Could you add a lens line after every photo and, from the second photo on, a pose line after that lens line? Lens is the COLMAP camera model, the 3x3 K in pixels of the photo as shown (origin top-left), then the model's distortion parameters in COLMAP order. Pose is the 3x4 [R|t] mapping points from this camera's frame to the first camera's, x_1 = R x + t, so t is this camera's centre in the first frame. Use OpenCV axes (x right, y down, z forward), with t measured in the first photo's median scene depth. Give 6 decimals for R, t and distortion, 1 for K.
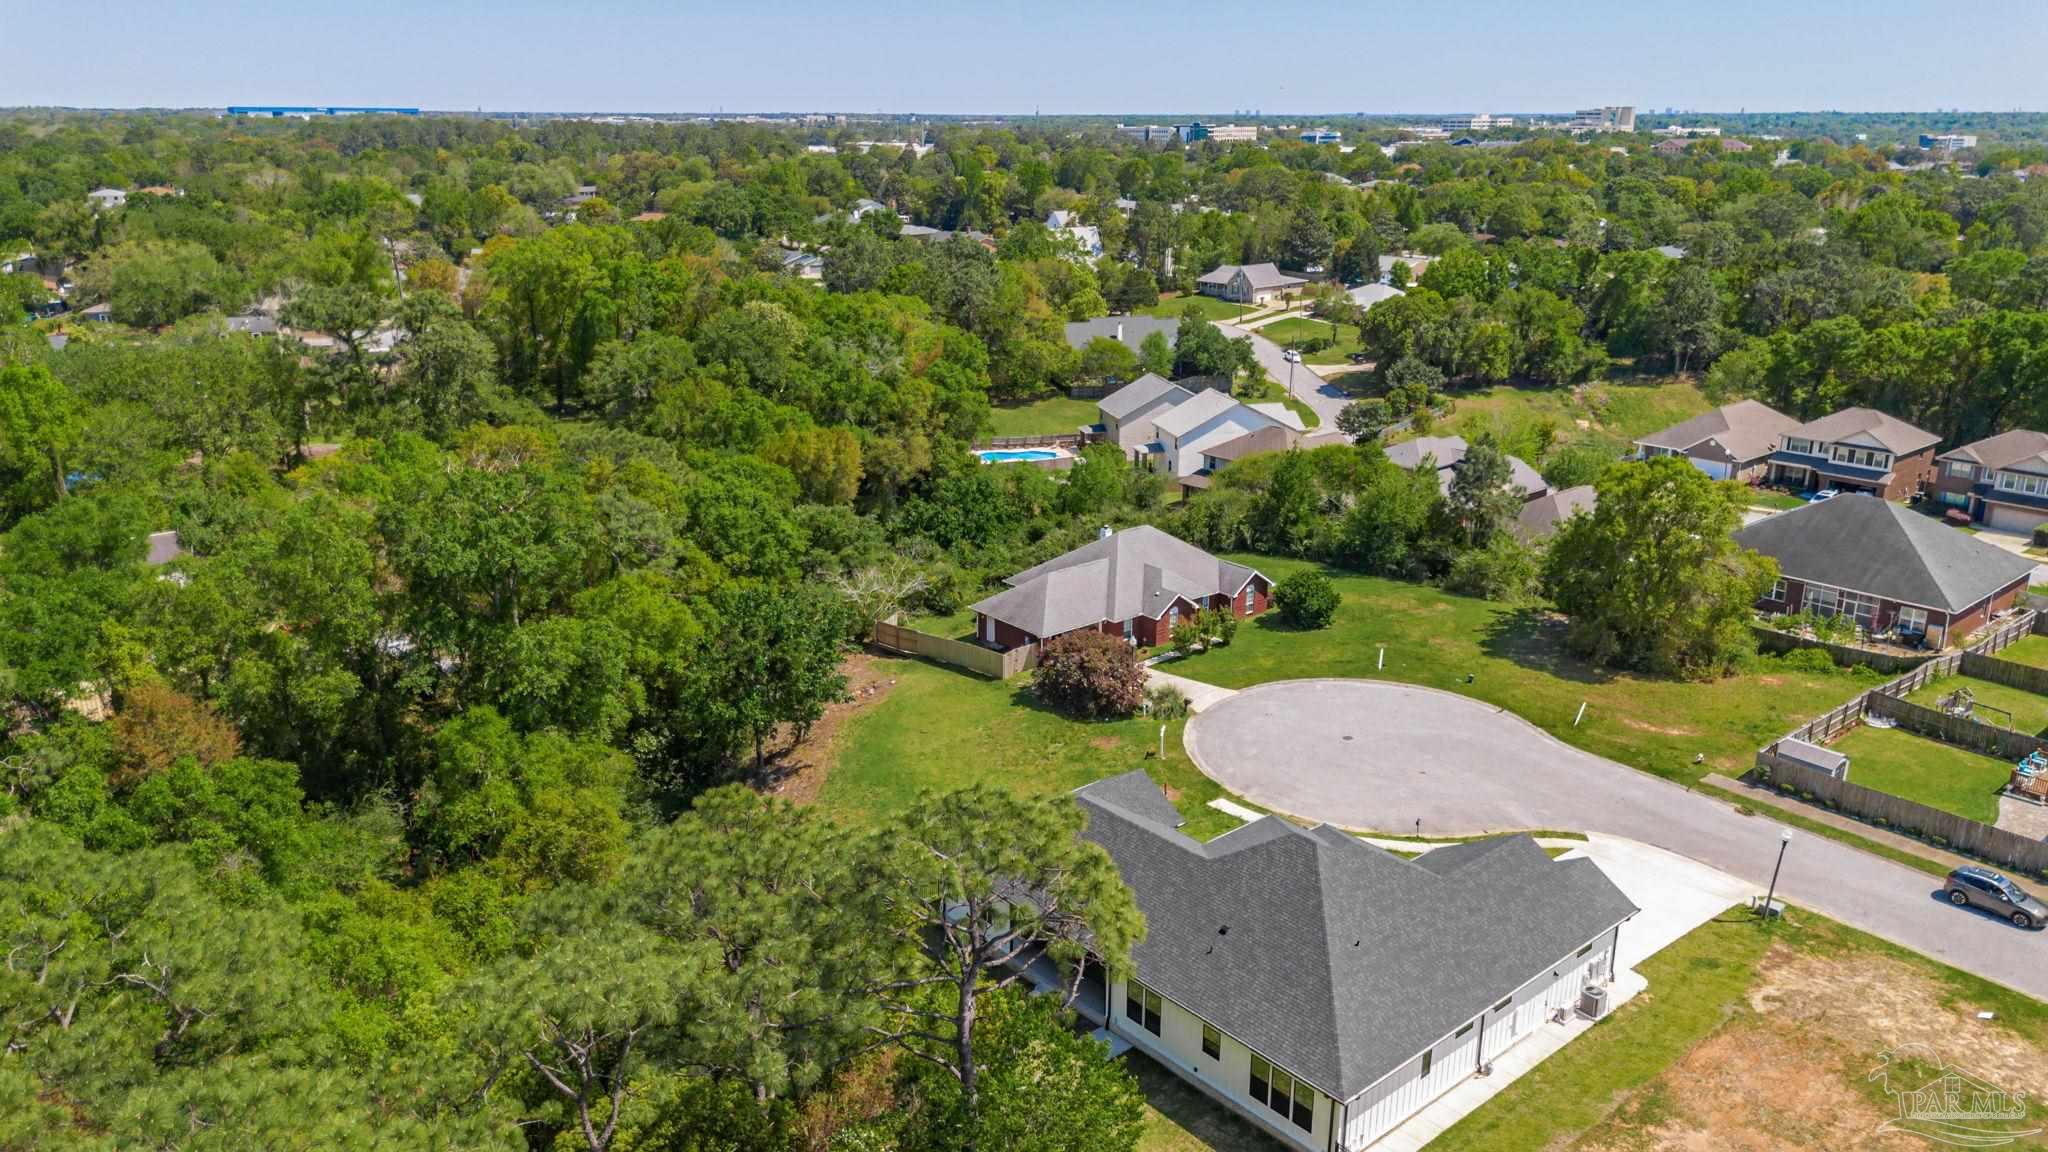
lens RADIAL K [[1452.4, 0, 1027.5], [0, 1452.4, 581.7], [0, 0, 1]] dist [0.069230, -0.089563]
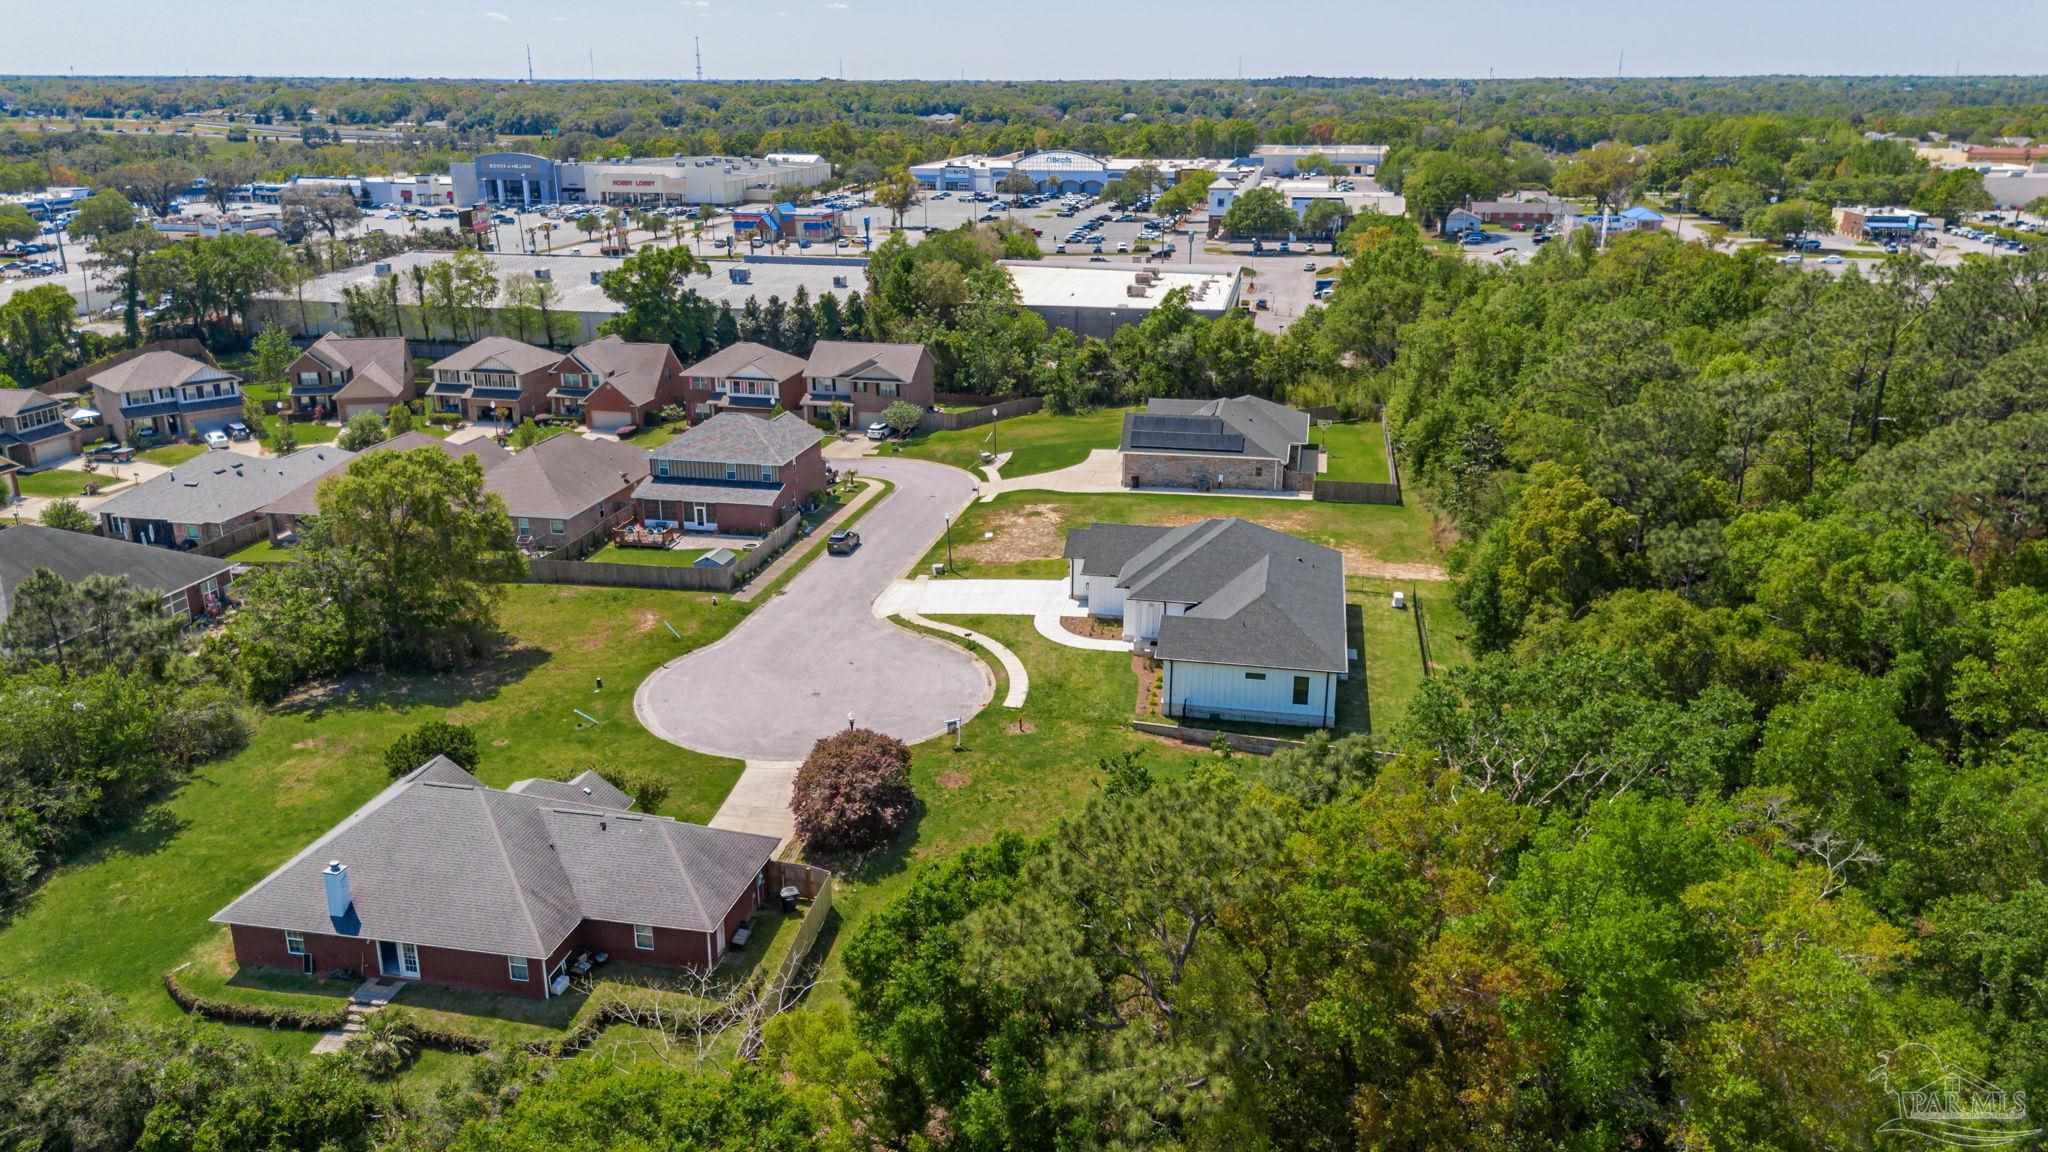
lens RADIAL K [[1476.4, 0, 1008.3], [0, 1476.4, 575.3], [0, 0, 1]] dist [0.114129, -0.178108]
pose [[-0.614778, -0.247808, 0.748758, -0.434929], [0.238686, 0.846383, 0.476094, -0.297987], [-0.751716, 0.471410, -0.461190, 0.924014]]
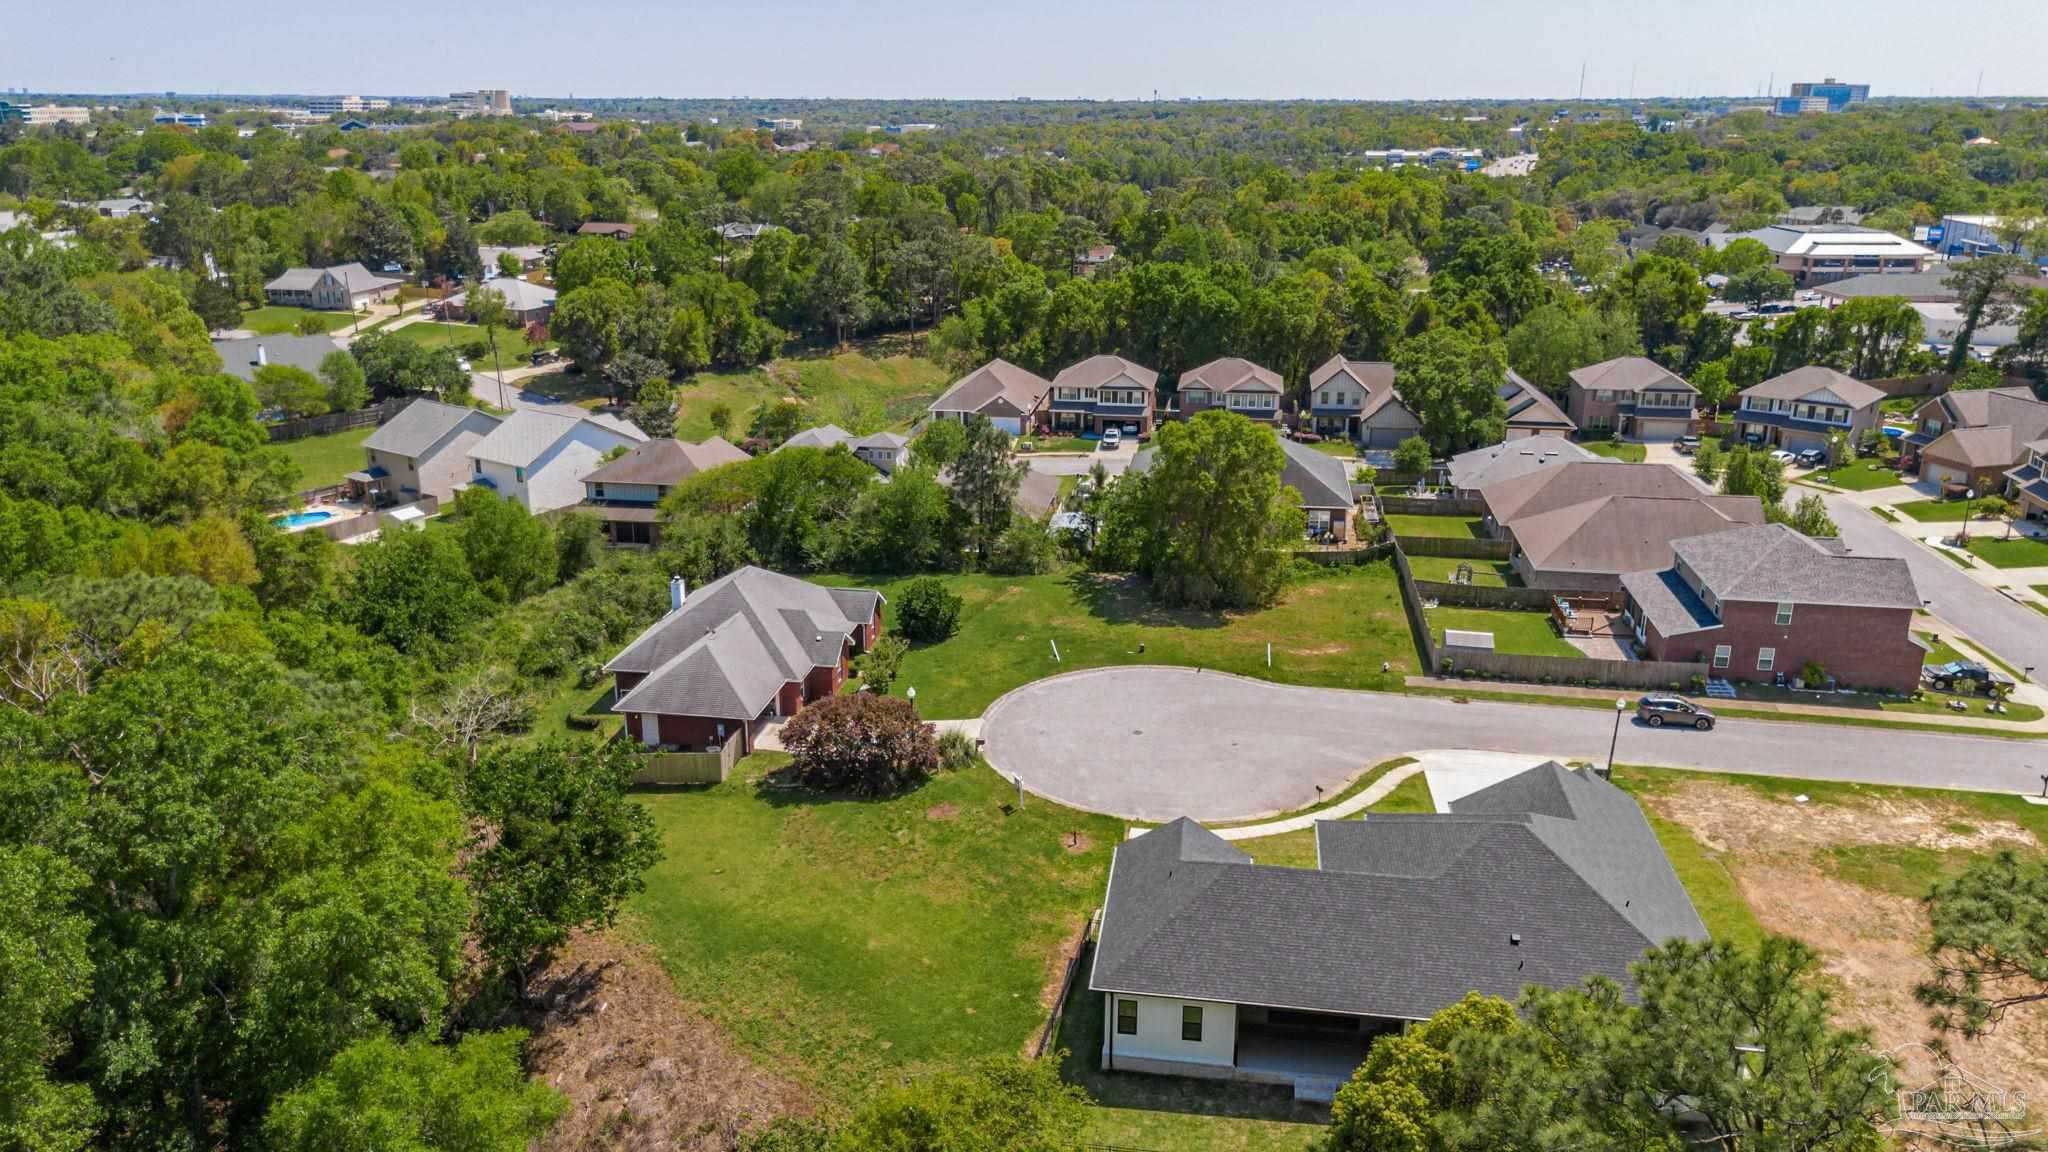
lens RADIAL K [[1466.7, 0, 1017.0], [0, 1466.7, 577.0], [0, 0, 1]] dist [0.069838, -0.084811]
pose [[0.761051, -0.198186, 0.617677, -0.293552], [0.195654, 0.977973, 0.072721, -0.056302], [-0.618483, 0.065506, 0.783063, 0.189782]]
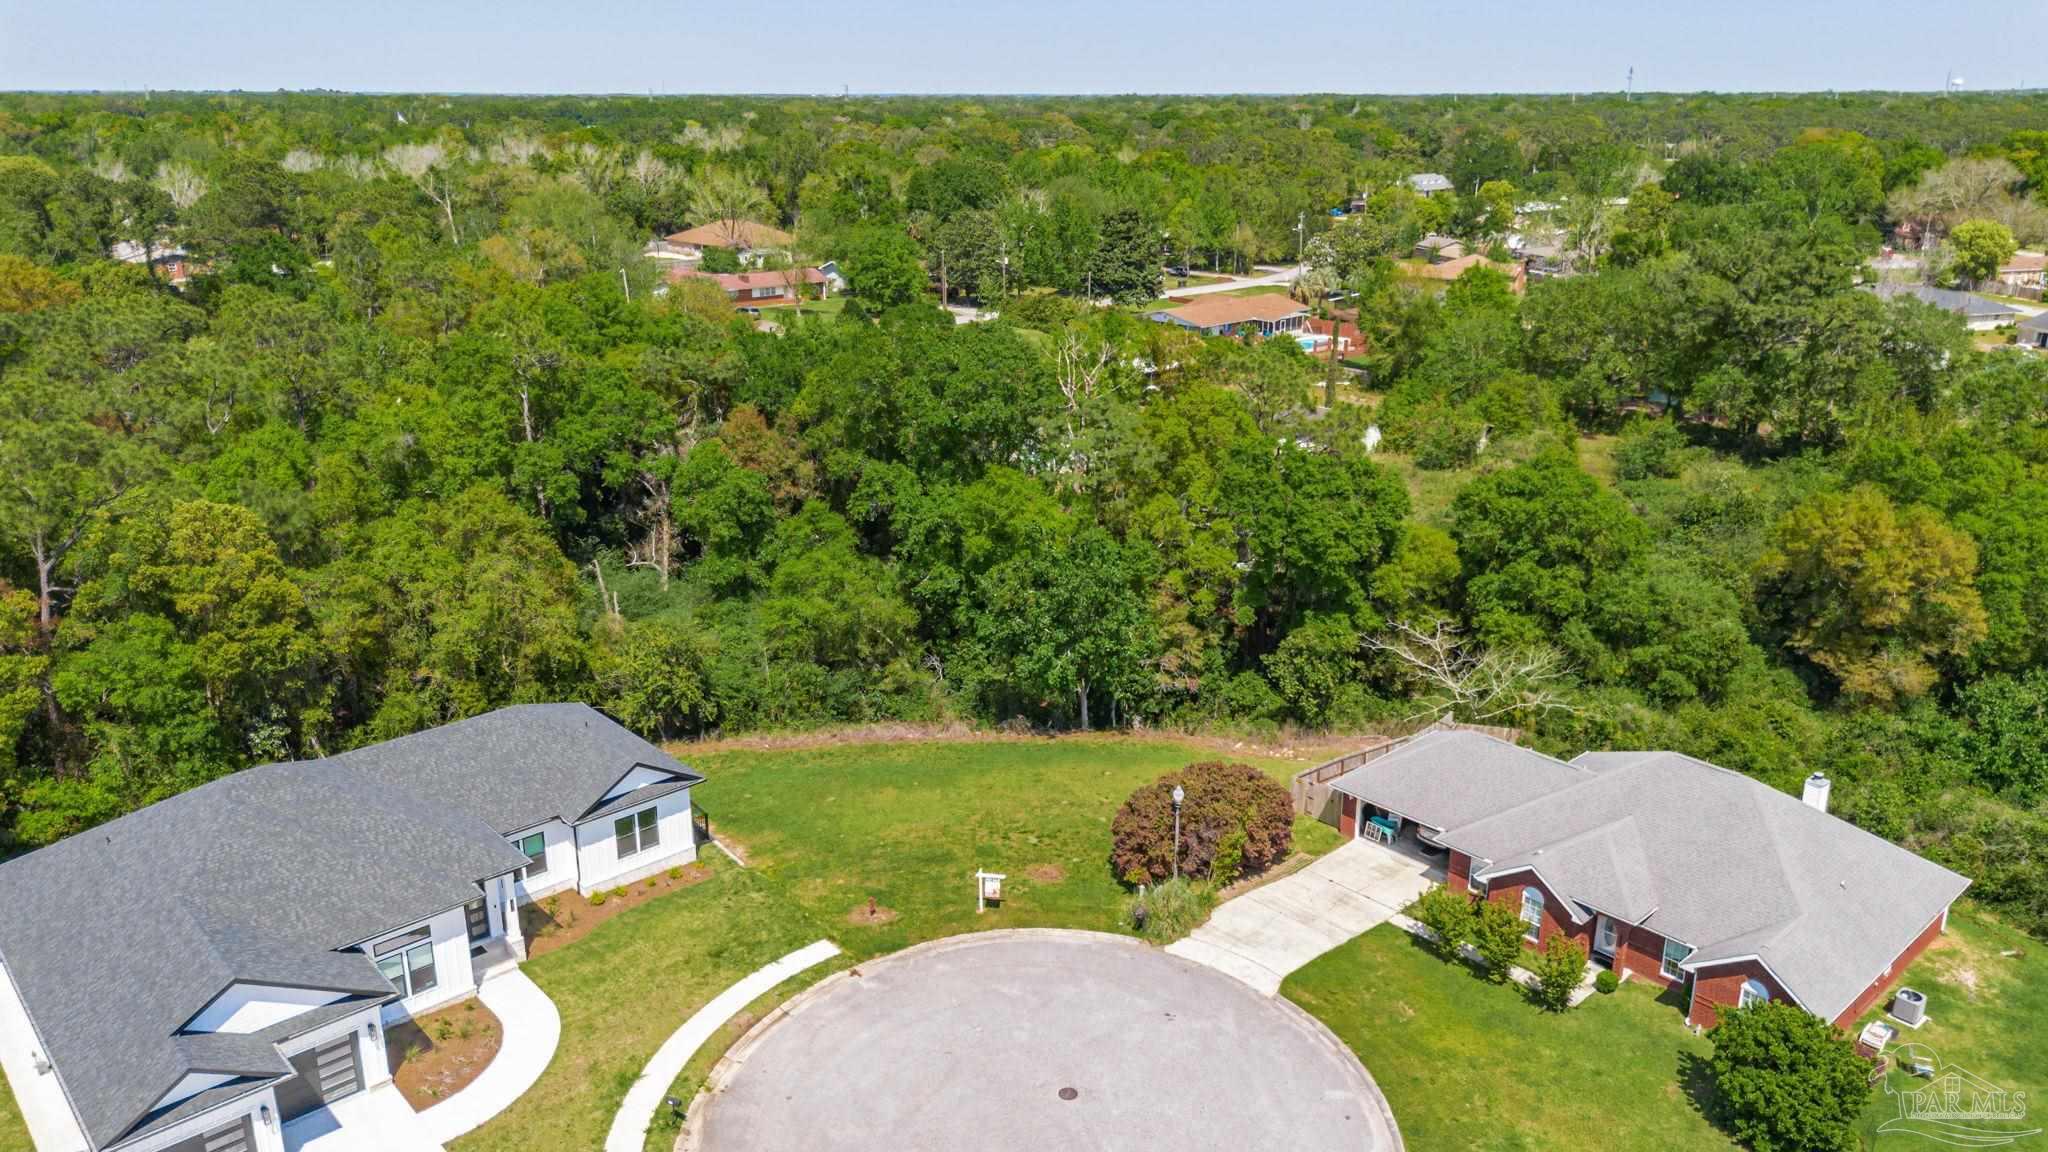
lens RADIAL K [[1466.7, 0, 1017.0], [0, 1466.7, 577.0], [0, 0, 1]] dist [0.069838, -0.084811]
pose [[0.035049, 0.308853, -0.950464, 0.467547], [-0.302687, 0.909659, 0.284431, -0.148762], [0.952445, 0.277724, 0.125368, 0.591692]]
